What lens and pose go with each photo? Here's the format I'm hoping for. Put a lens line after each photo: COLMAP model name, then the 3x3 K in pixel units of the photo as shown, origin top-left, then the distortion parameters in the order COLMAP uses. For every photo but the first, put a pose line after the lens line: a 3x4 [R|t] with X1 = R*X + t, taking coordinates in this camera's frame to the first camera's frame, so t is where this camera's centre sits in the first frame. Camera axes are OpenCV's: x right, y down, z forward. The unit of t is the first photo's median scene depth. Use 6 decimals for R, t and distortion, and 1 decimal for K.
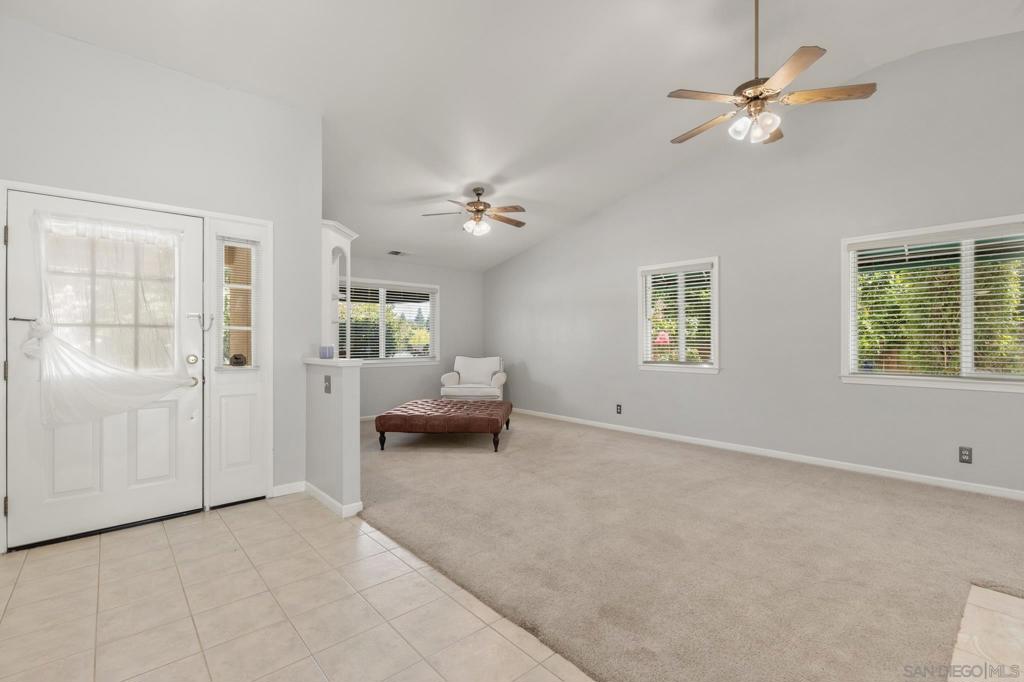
lens RADIAL K [[459.3, 0, 514.2], [0, 459.3, 345.5], [0, 0, 1]] dist [0.002536, 0.000924]
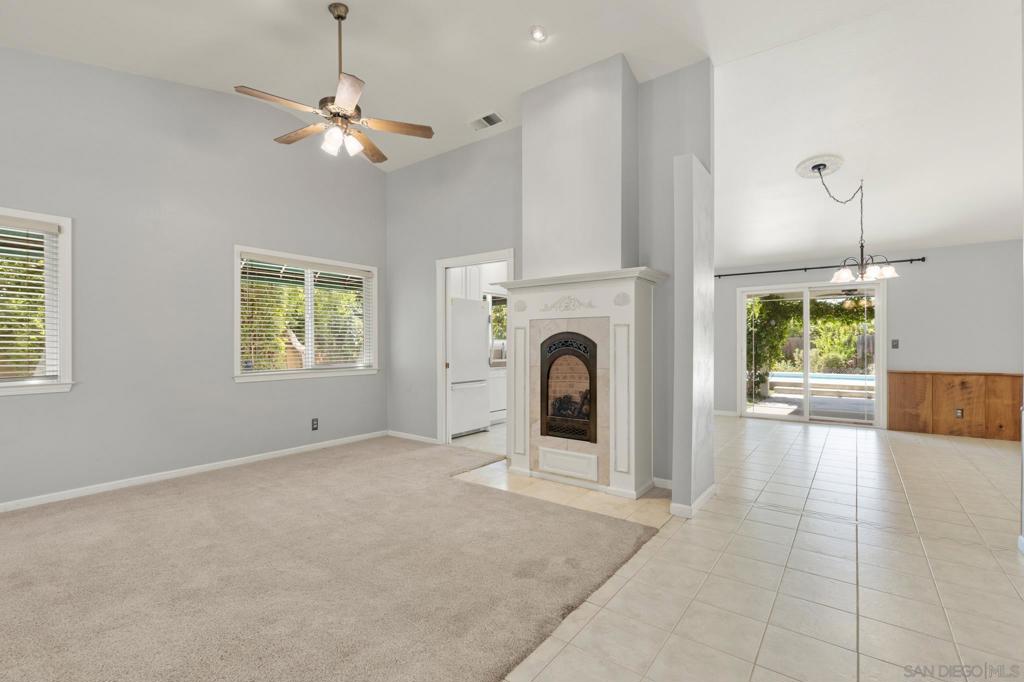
lens RADIAL K [[459.3, 0, 514.2], [0, 459.3, 345.5], [0, 0, 1]] dist [0.002536, 0.000924]
pose [[-0.206162, -0.005722, 0.978501, -0.519005], [0.006989, 0.999949, 0.007320, -0.008175], [-0.978493, 0.008348, -0.206111, 0.702410]]
